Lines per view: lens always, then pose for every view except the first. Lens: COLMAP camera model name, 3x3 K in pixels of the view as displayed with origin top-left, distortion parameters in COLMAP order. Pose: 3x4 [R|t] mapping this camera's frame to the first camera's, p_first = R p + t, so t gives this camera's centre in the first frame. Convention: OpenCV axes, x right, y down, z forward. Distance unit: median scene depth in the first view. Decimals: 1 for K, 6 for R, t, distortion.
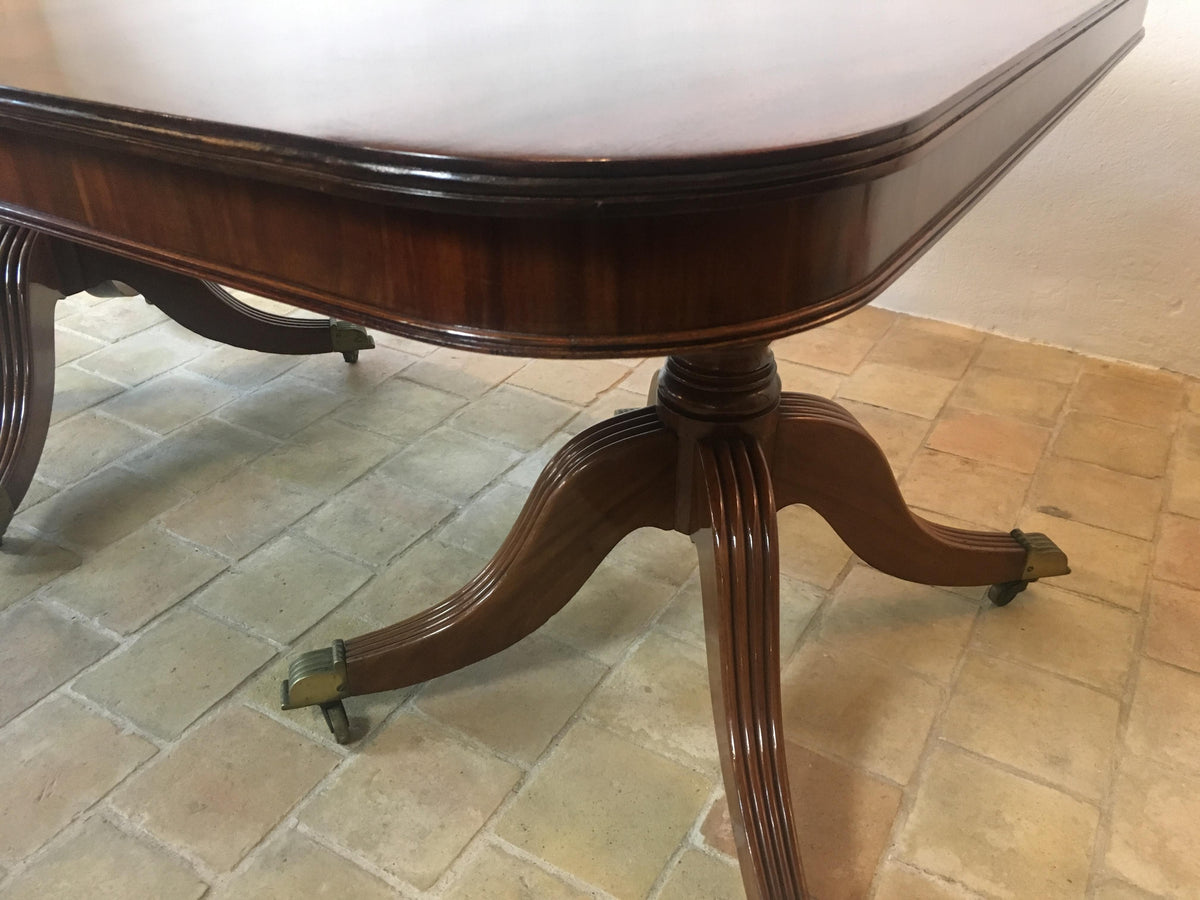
lens RADIAL K [[1032.6, 0, 600.0], [0, 1032.6, 450.0], [0, 0, 1]] dist [0.077878, -0.102820]
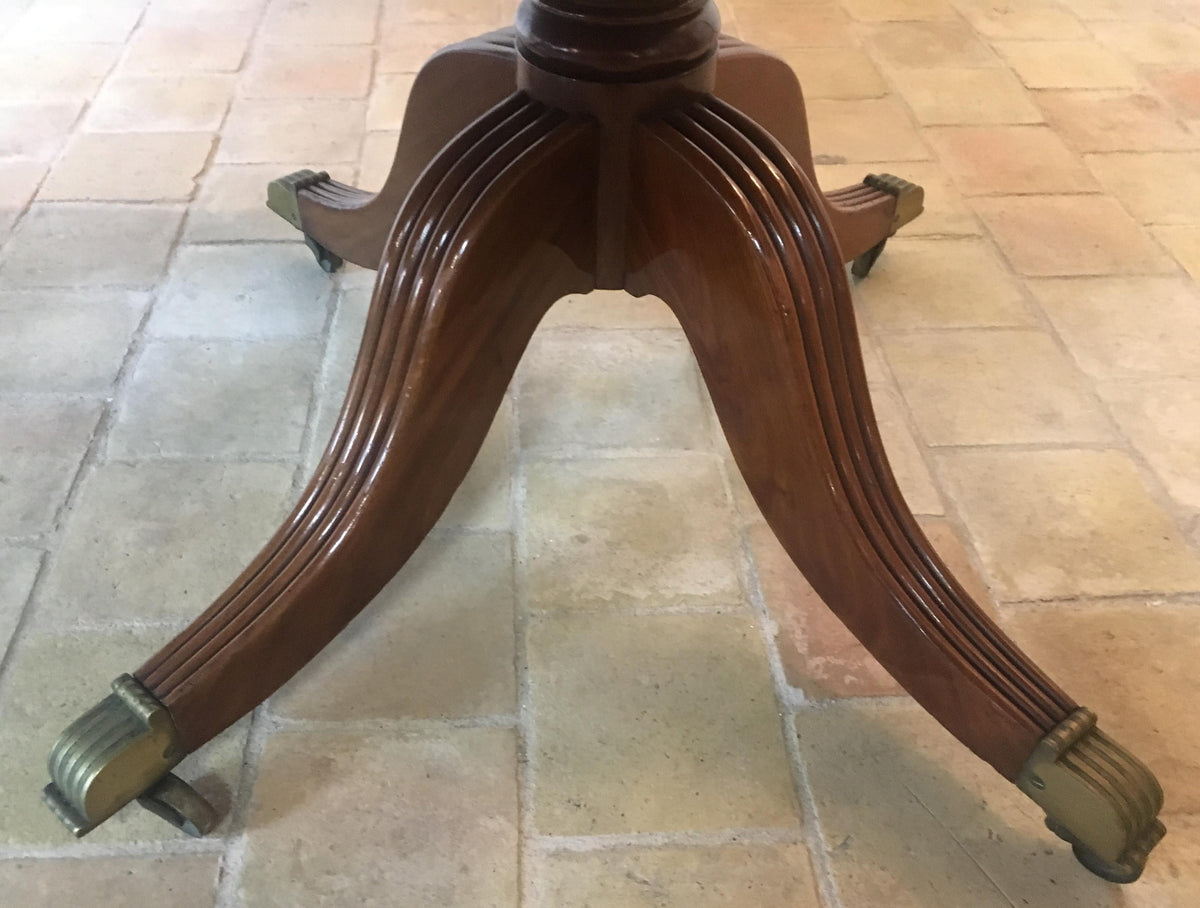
lens RADIAL K [[1093.8, 0, 566.2], [0, 1093.8, 479.5], [0, 0, 1]] dist [0.068781, -0.085122]
pose [[0.837417, -0.371471, 0.400926, -0.236351], [0.280334, 0.921622, 0.268376, -0.000583], [-0.469196, -0.112350, 0.875918, 0.380222]]
